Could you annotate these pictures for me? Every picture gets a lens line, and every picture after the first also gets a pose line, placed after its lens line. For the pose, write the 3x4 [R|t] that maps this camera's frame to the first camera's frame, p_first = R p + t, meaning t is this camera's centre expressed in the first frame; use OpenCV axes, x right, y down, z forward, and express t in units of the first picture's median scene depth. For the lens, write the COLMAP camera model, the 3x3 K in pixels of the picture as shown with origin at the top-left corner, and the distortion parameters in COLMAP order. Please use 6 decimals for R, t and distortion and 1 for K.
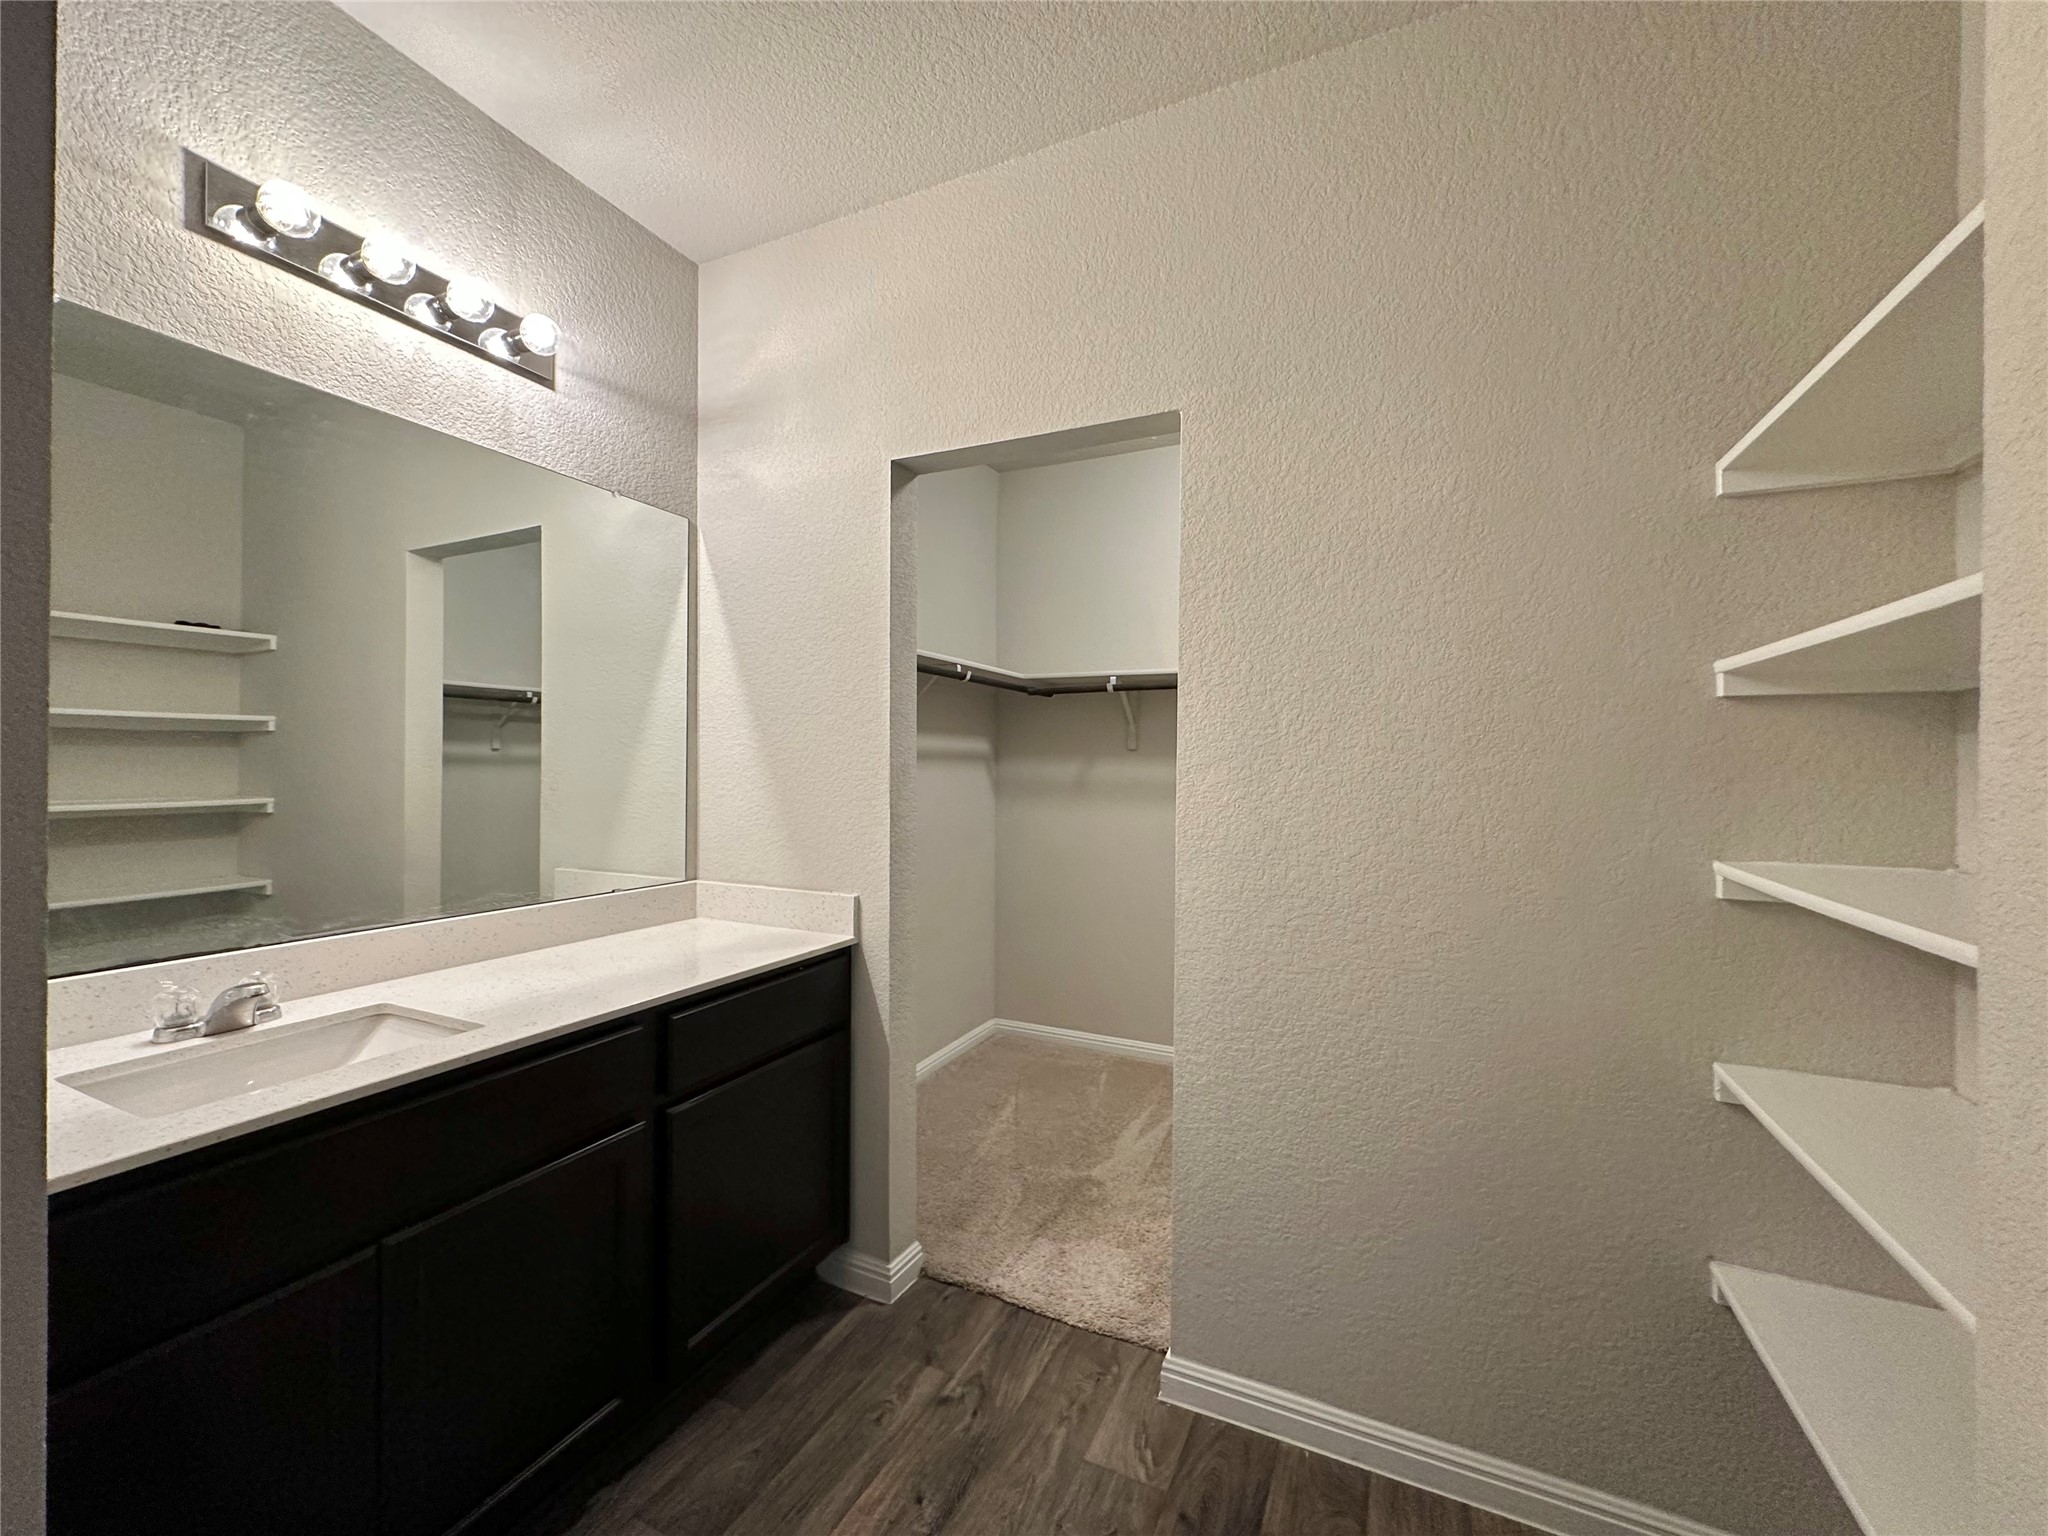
lens RADIAL K [[820.5, 0, 1024.4], [0, 820.5, 766.2], [0, 0, 1]] dist [-0.004574, 0.000671]
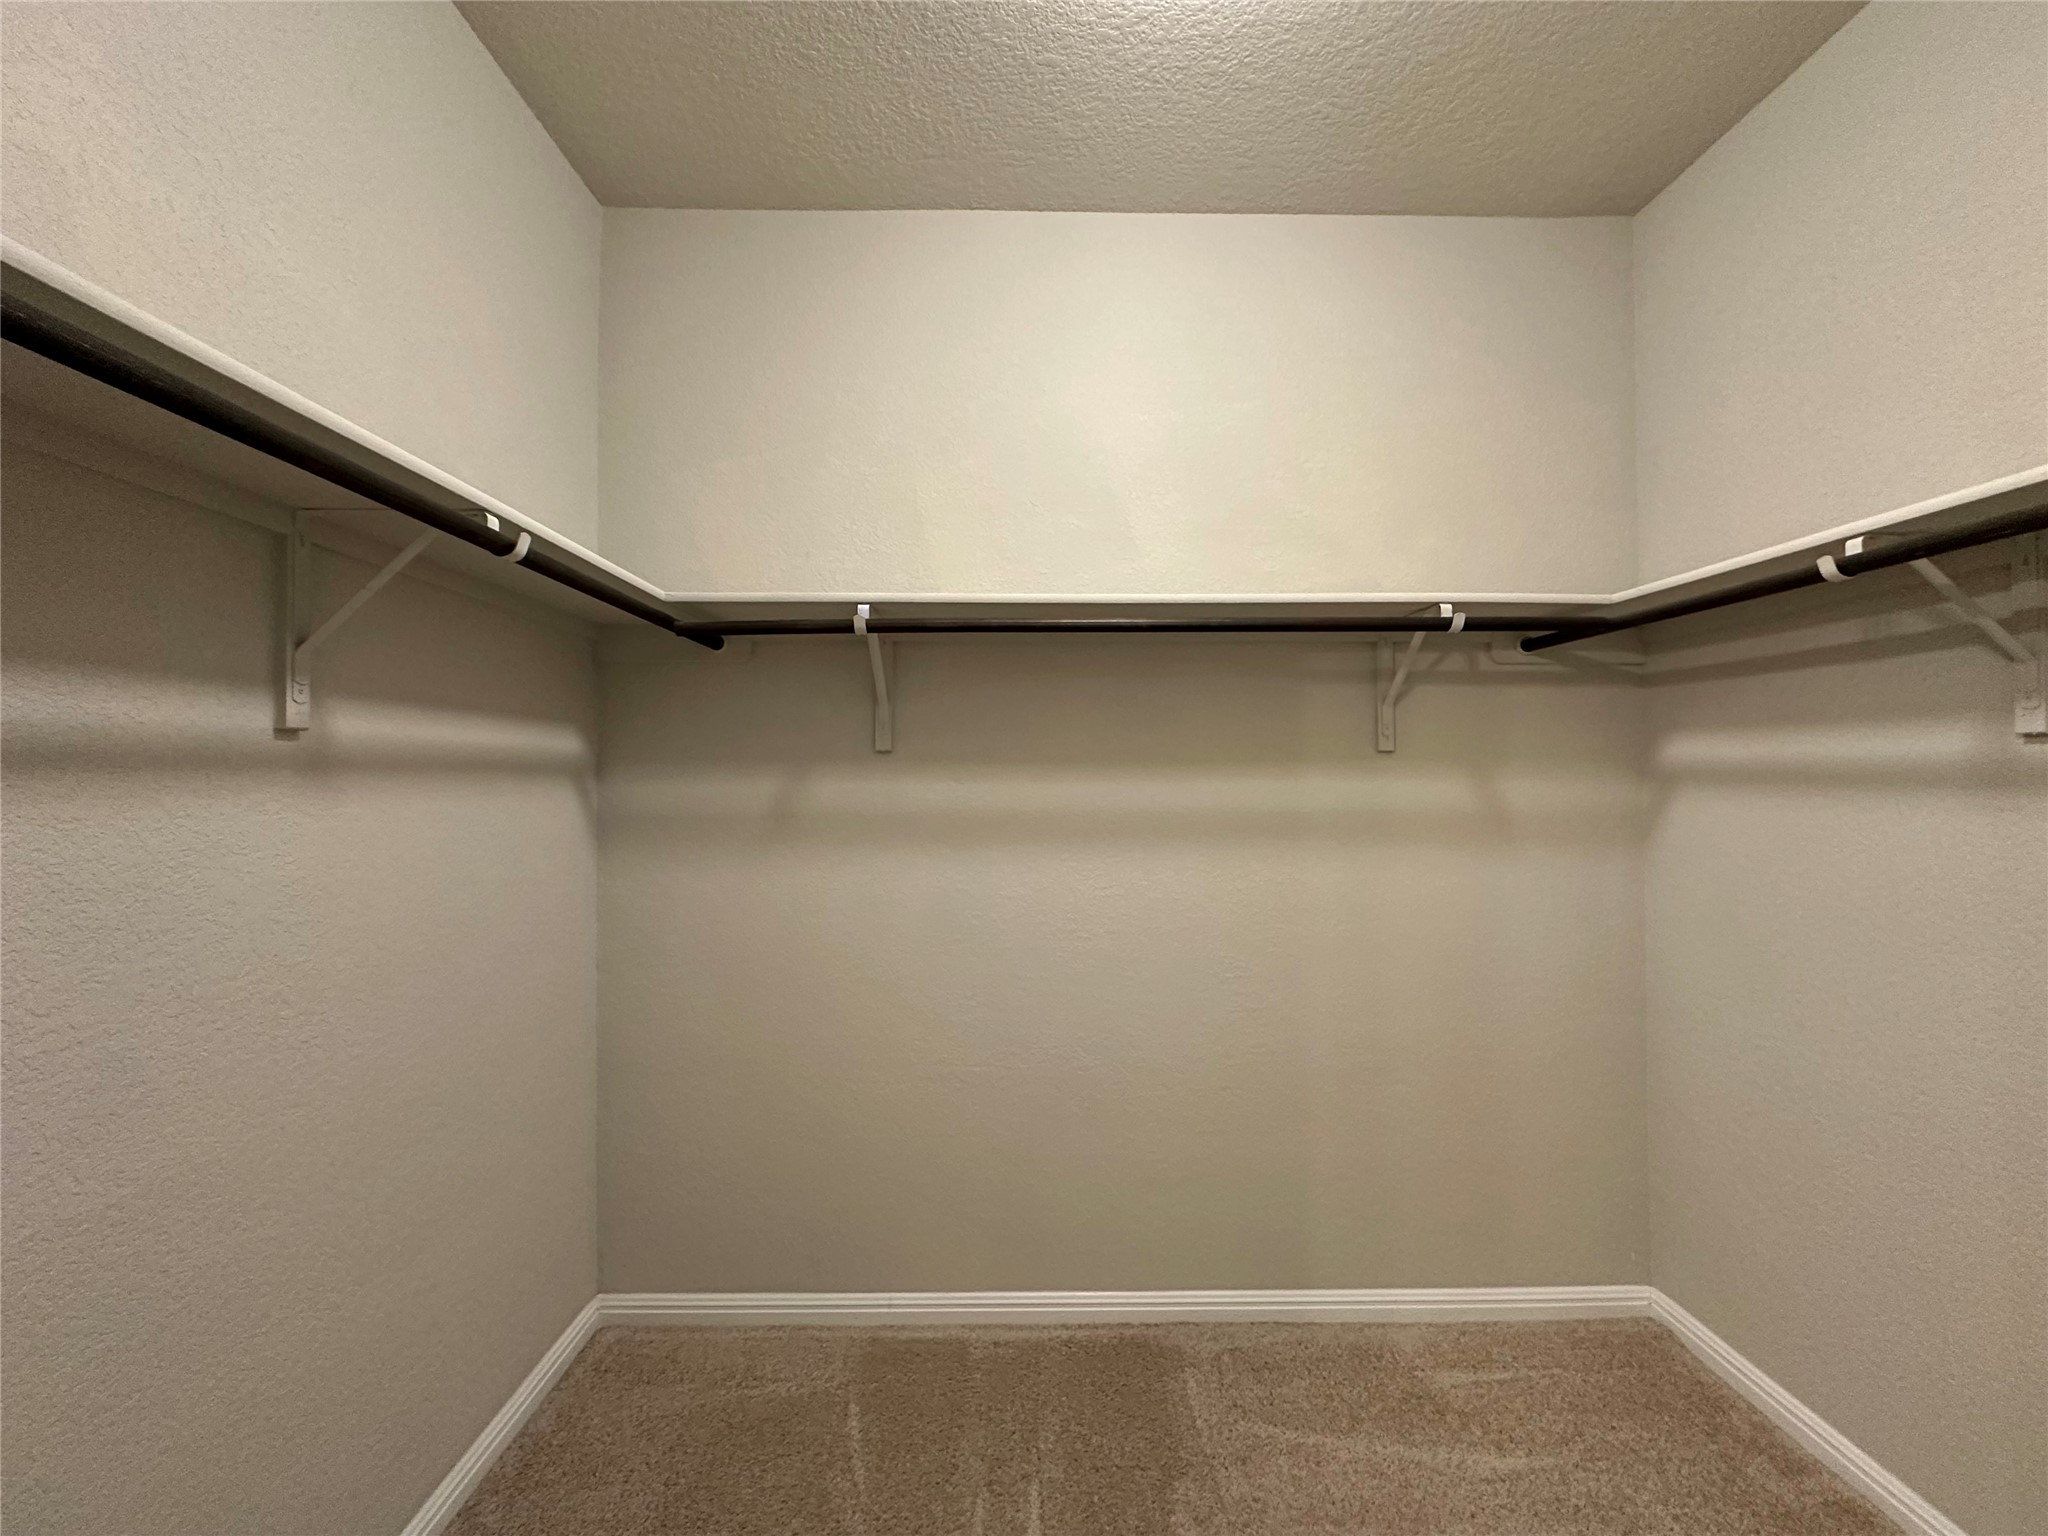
lens RADIAL K [[820.5, 0, 1024.4], [0, 820.5, 766.2], [0, 0, 1]] dist [-0.004574, 0.000671]
pose [[0.898469, -0.003387, 0.439023, -0.027020], [0.011187, 0.999822, -0.015181, -0.001764], [-0.438894, 0.018551, 0.898347, 0.575095]]
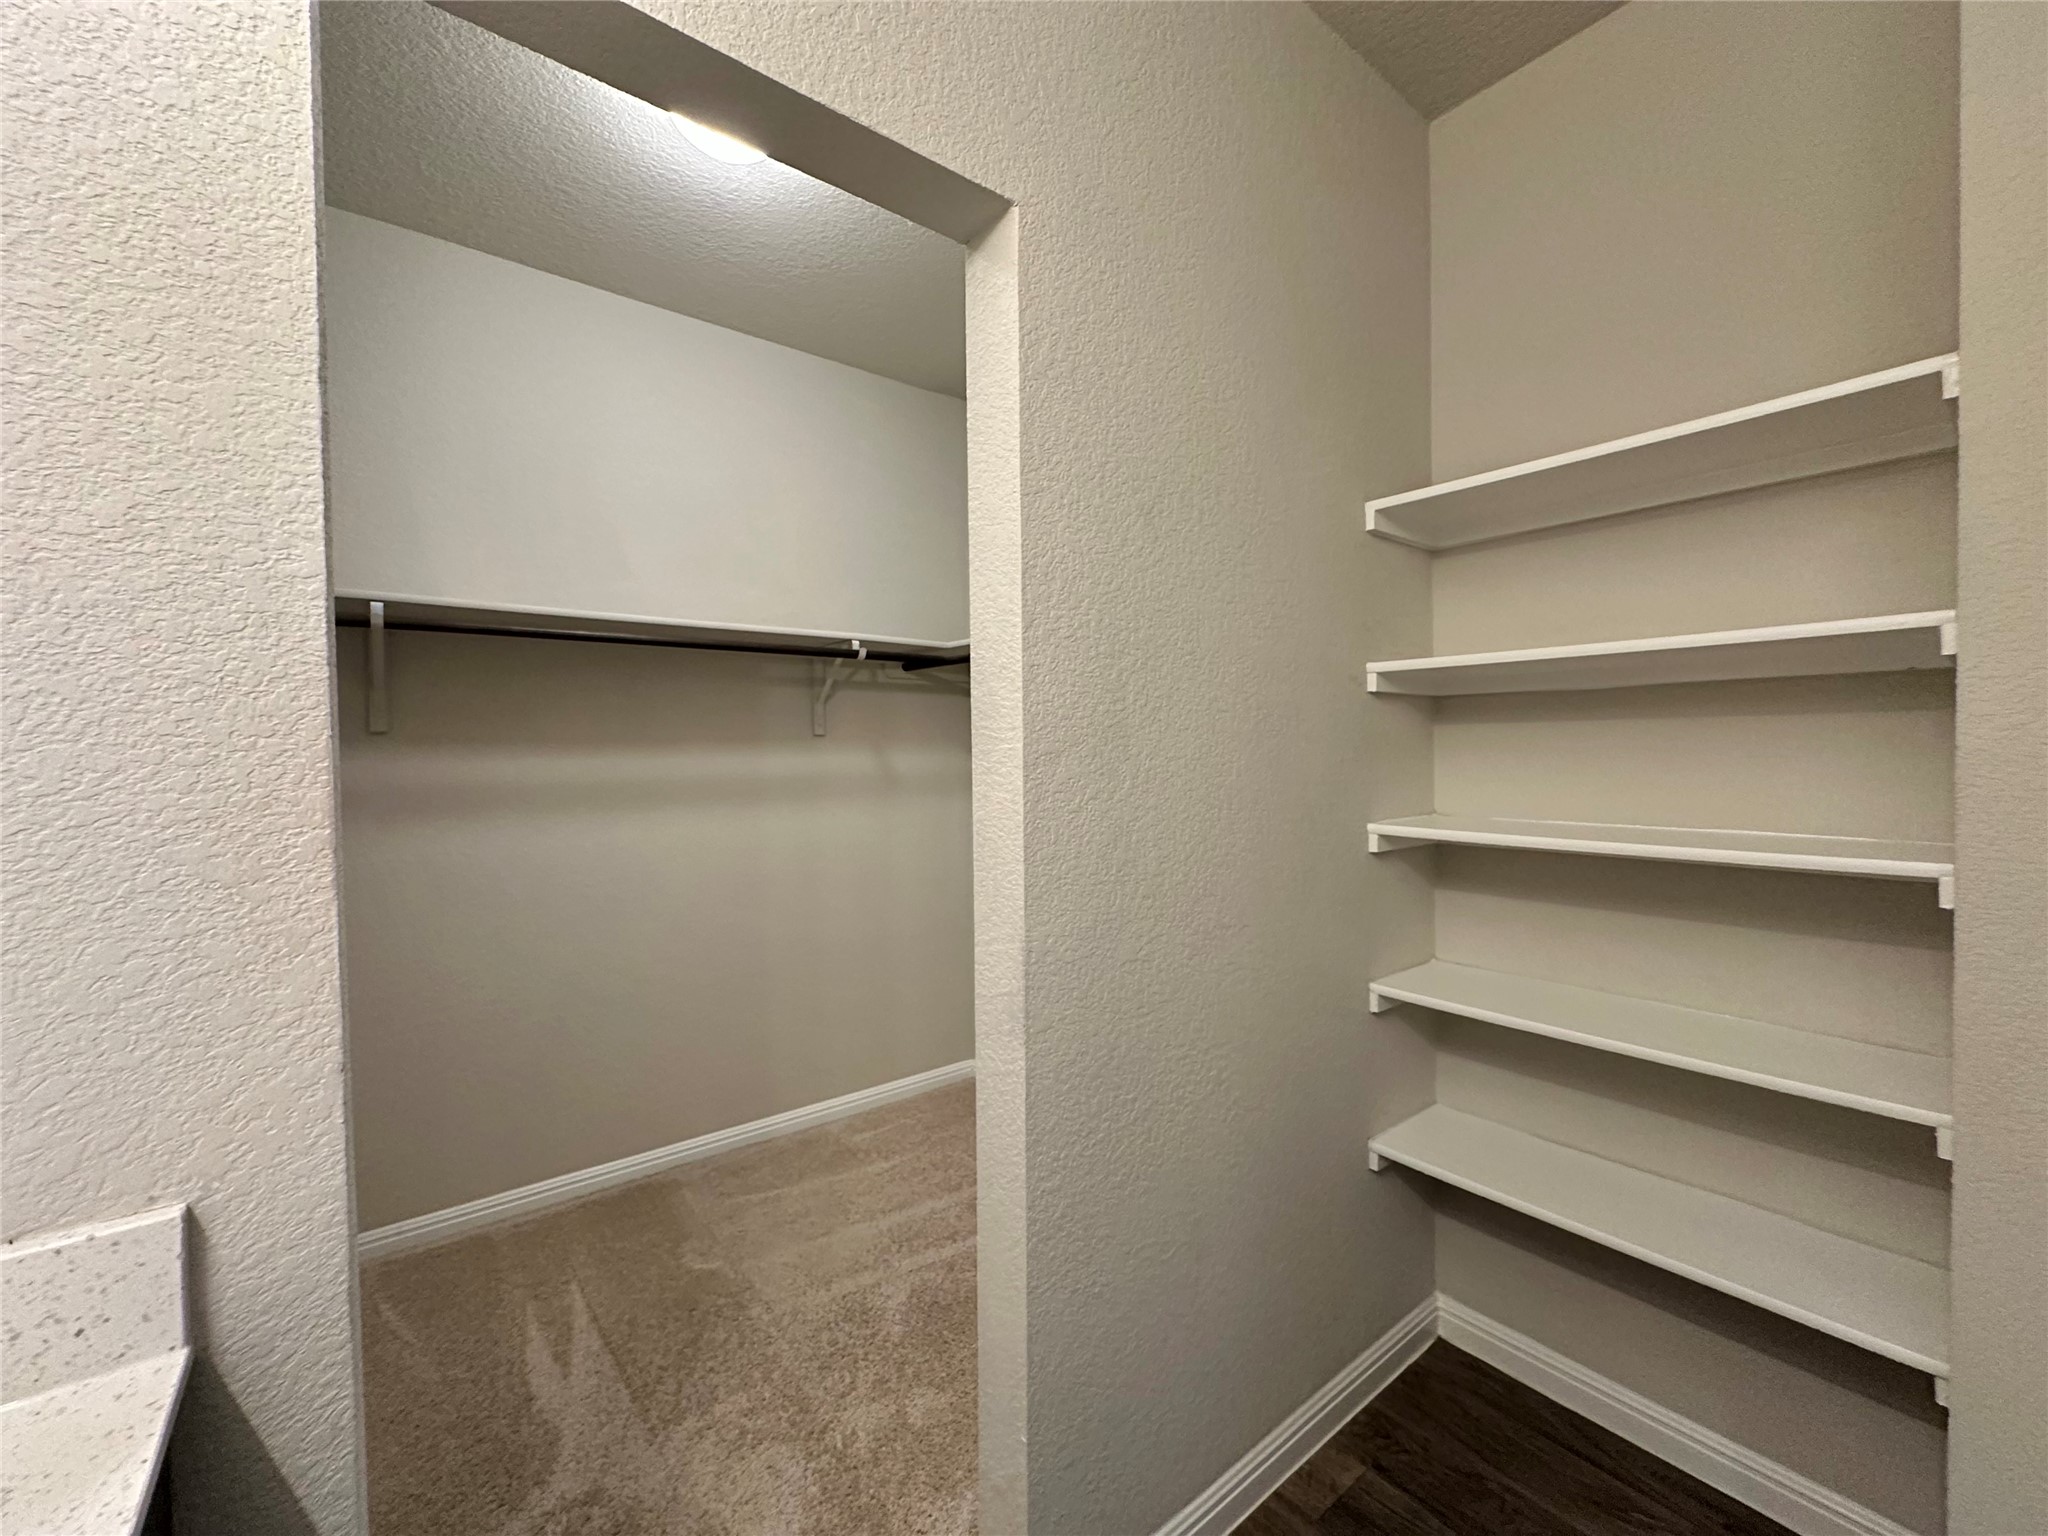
lens RADIAL K [[820.5, 0, 1024.4], [0, 820.5, 766.2], [0, 0, 1]] dist [-0.004574, 0.000671]
pose [[0.445308, -0.029244, 0.894900, -0.224555], [0.015276, 0.999569, 0.025063, -0.004698], [-0.895247, 0.002510, 0.445563, 0.401279]]
